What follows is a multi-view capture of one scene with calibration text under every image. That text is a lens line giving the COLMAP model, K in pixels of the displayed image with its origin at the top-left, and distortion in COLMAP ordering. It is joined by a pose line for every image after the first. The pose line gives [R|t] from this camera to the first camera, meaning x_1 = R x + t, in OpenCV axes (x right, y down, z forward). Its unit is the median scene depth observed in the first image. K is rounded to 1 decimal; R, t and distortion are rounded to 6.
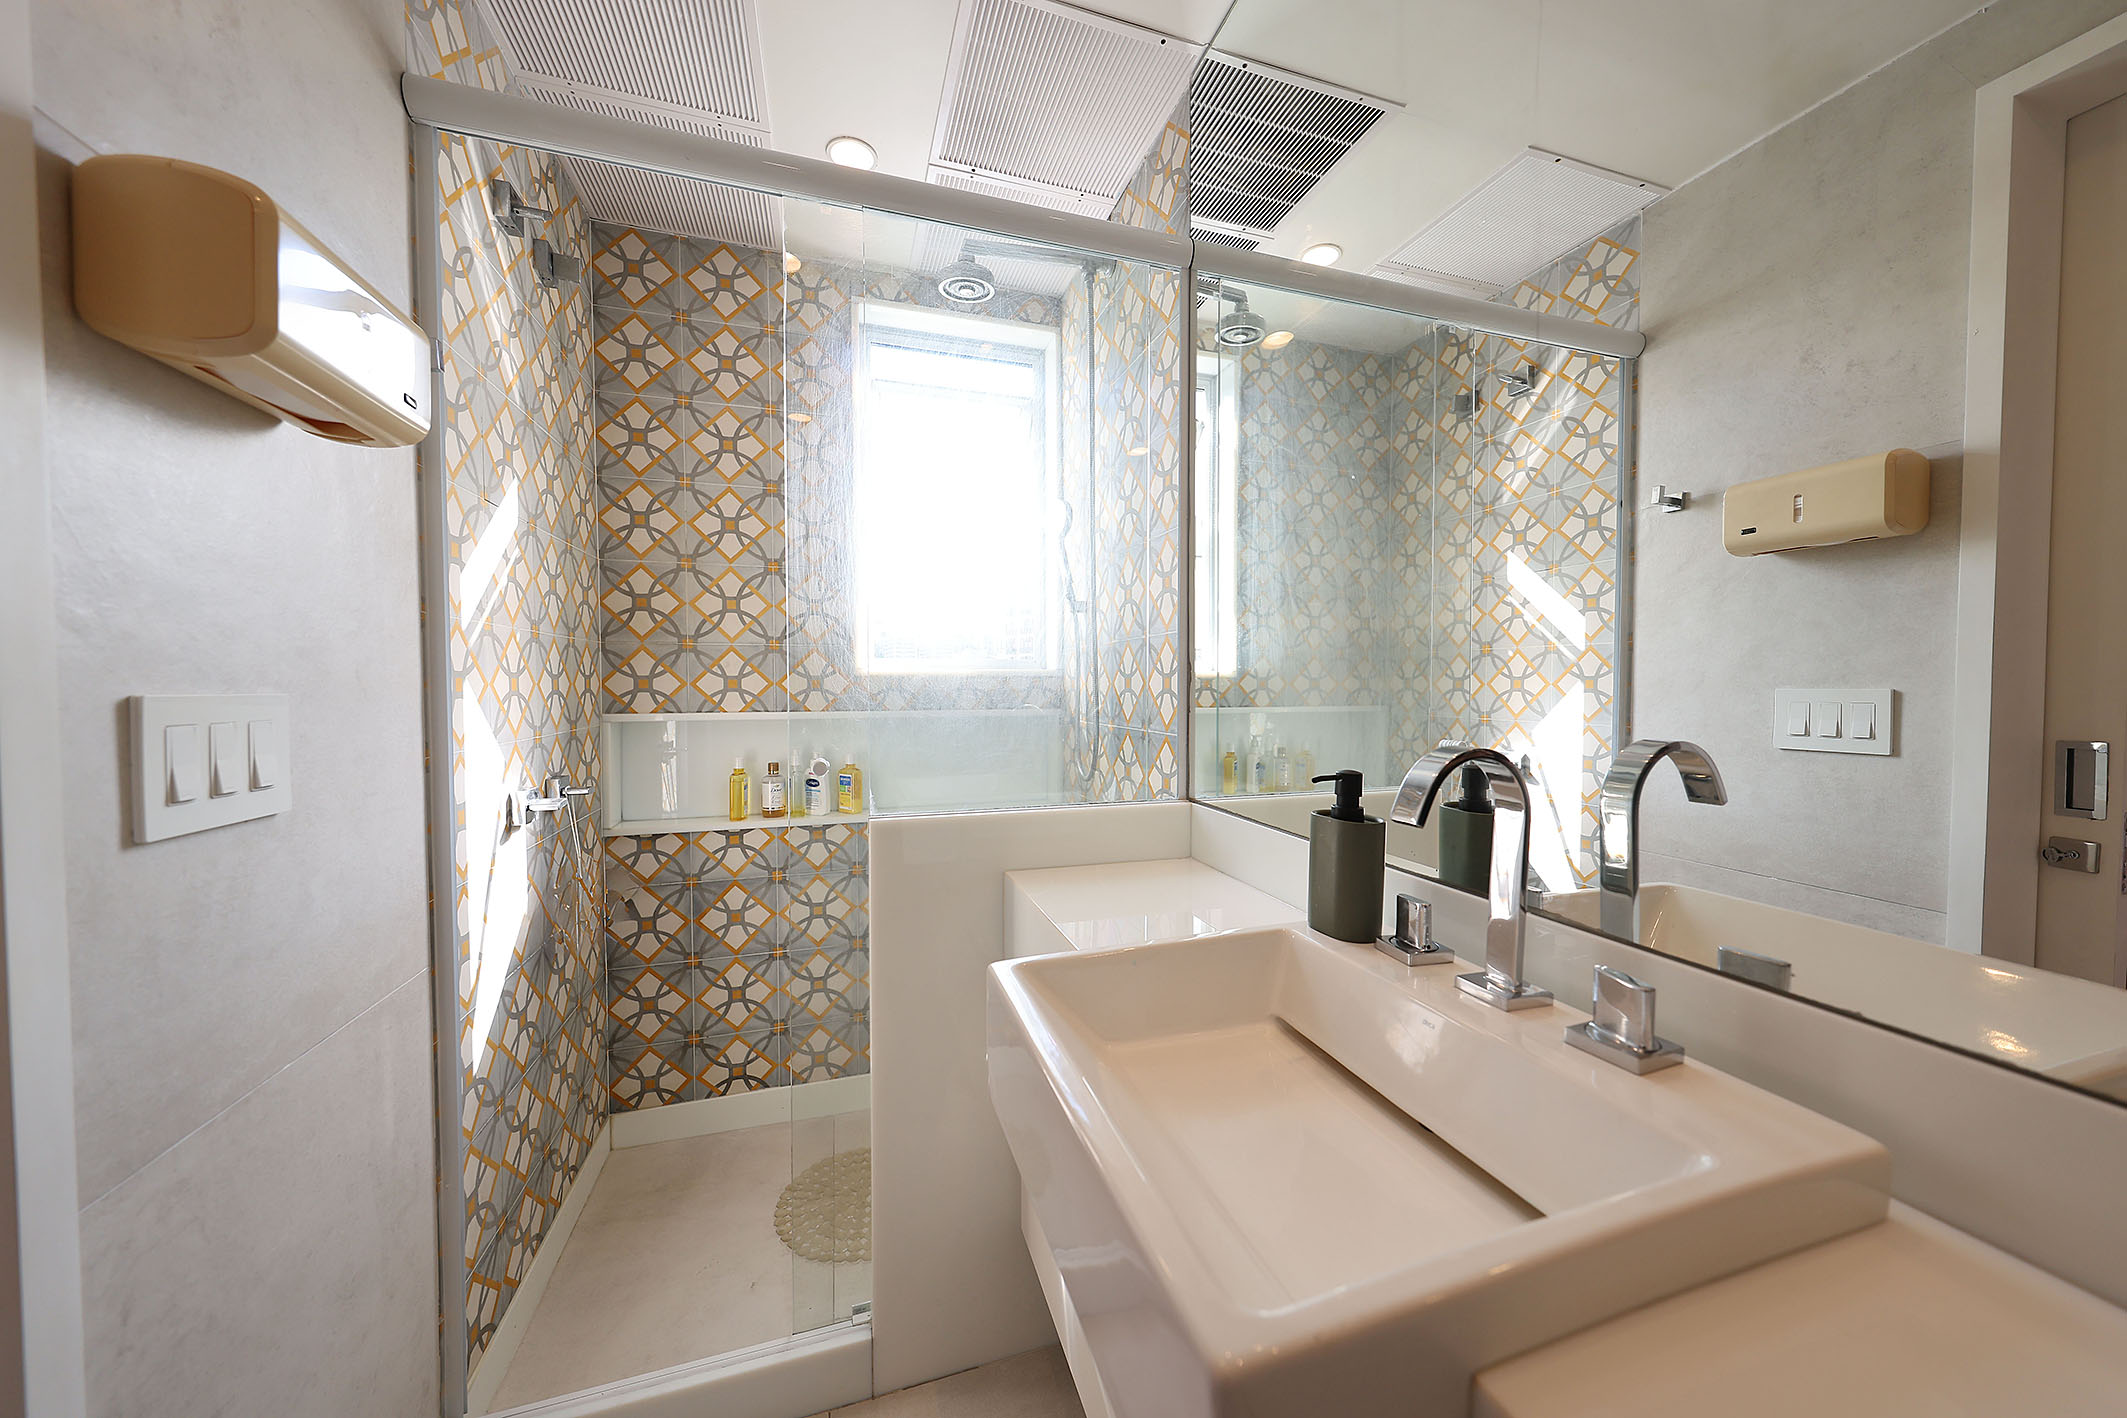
lens RADIAL K [[718.6, 0, 1069.0], [0, 718.6, 700.4], [0, 0, 1]] dist [0.000988, -0.000118]
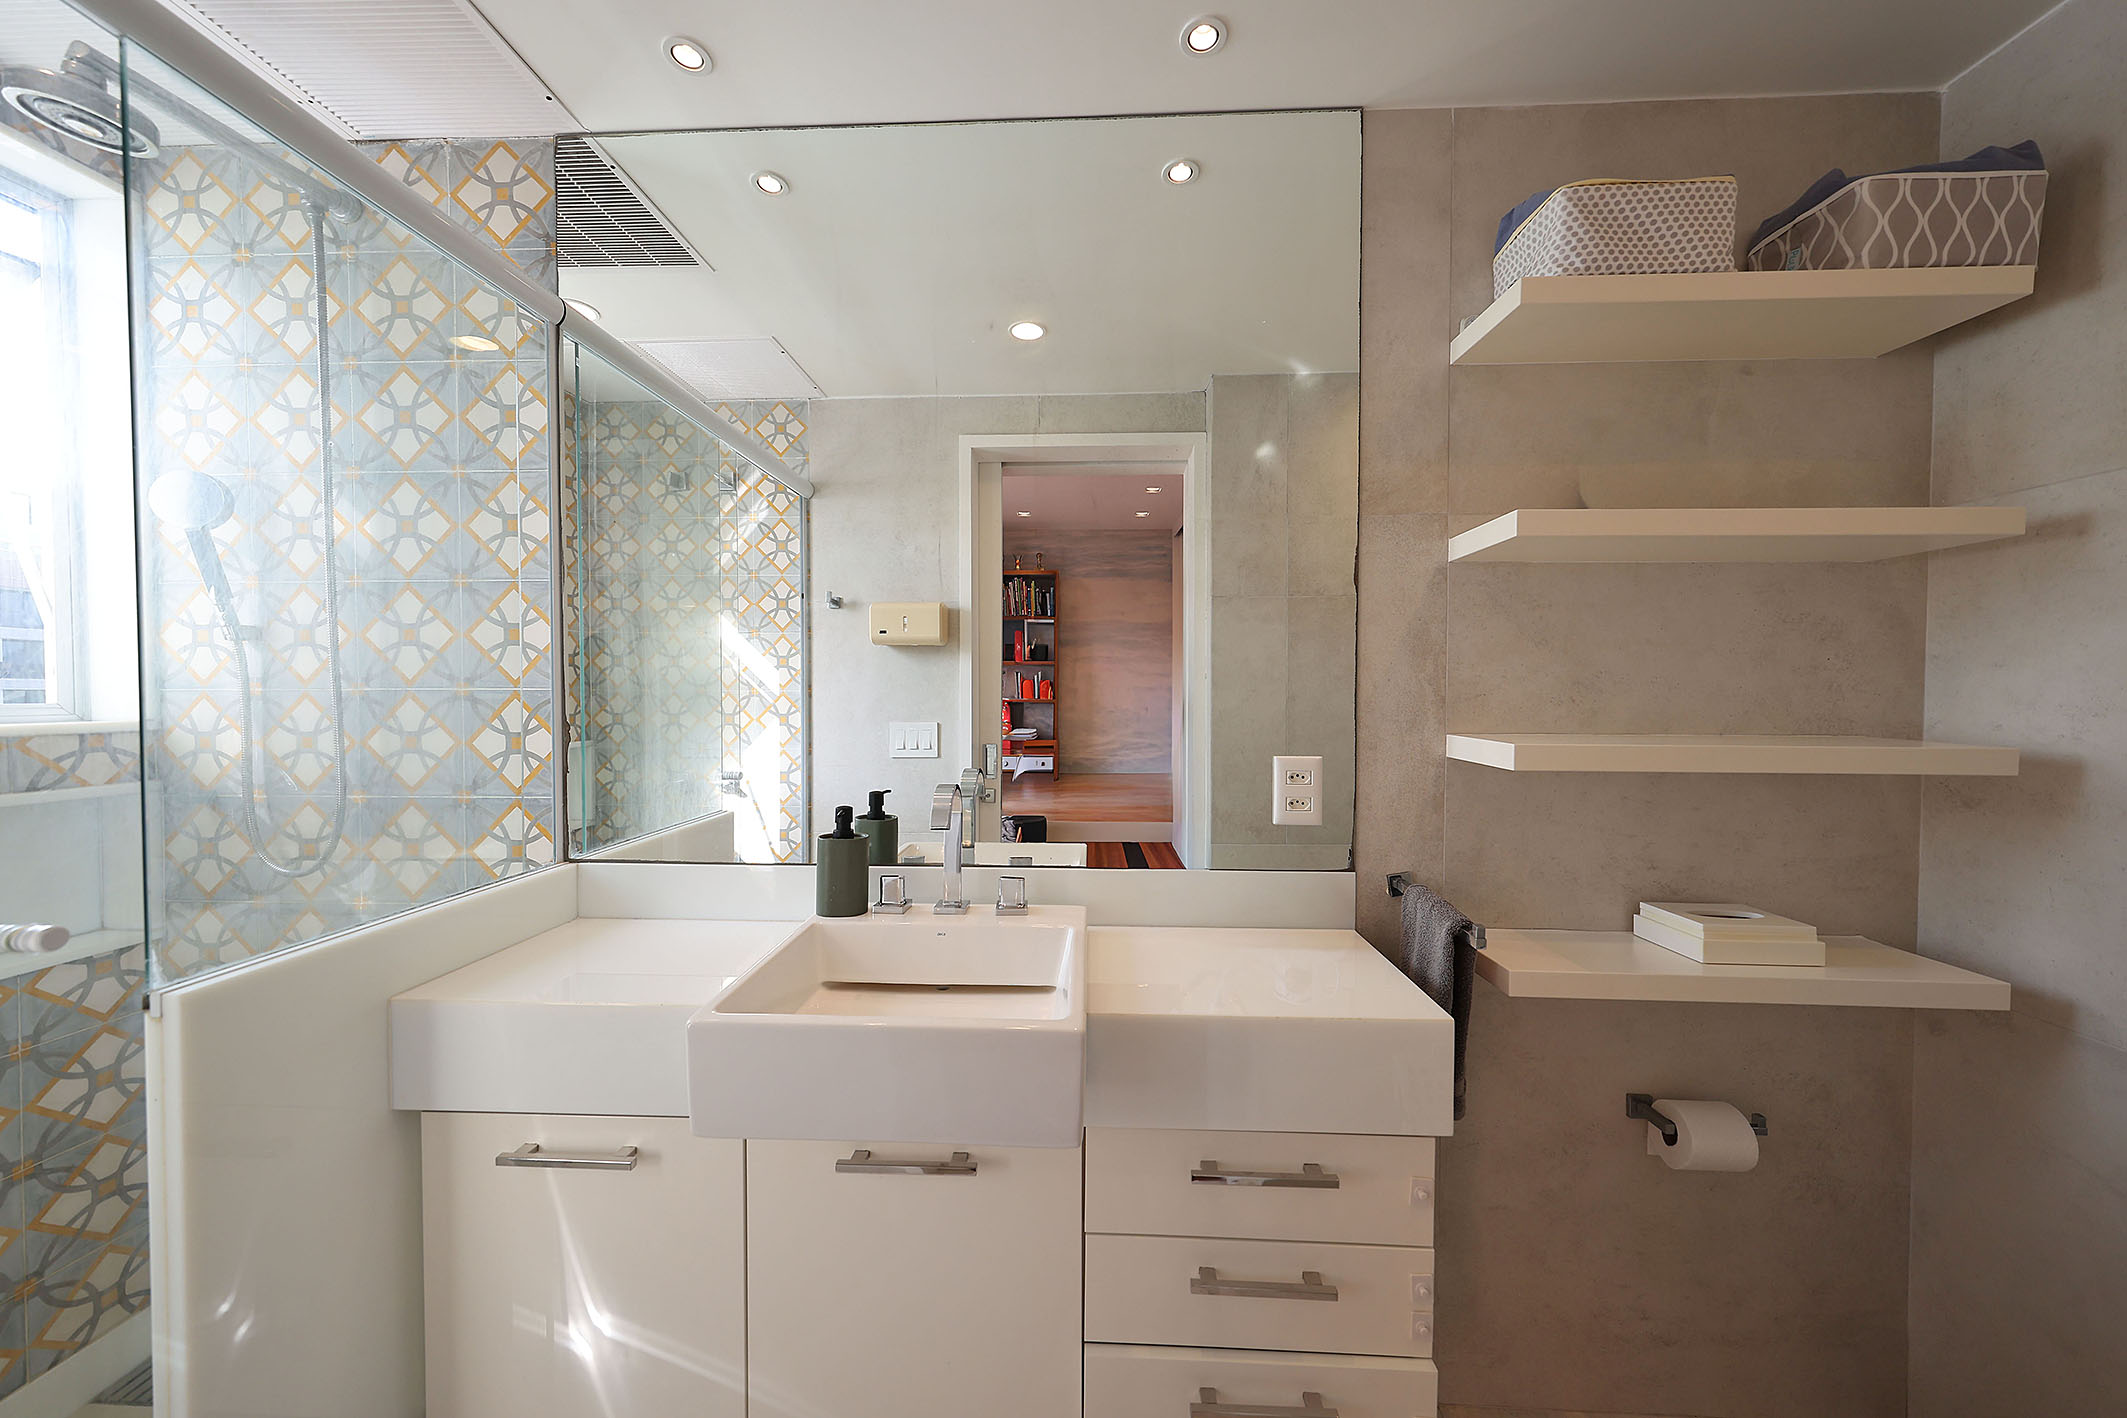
lens RADIAL K [[679.1, 0, 1069.6], [0, 679.1, 709.0], [0, 0, 1]] dist [0.001715, 0.000078]
pose [[0.357557, -0.015996, 0.933754, -0.310212], [0.018235, 0.999782, 0.010145, -0.046622], [-0.933713, 0.013400, 0.357771, 0.006897]]
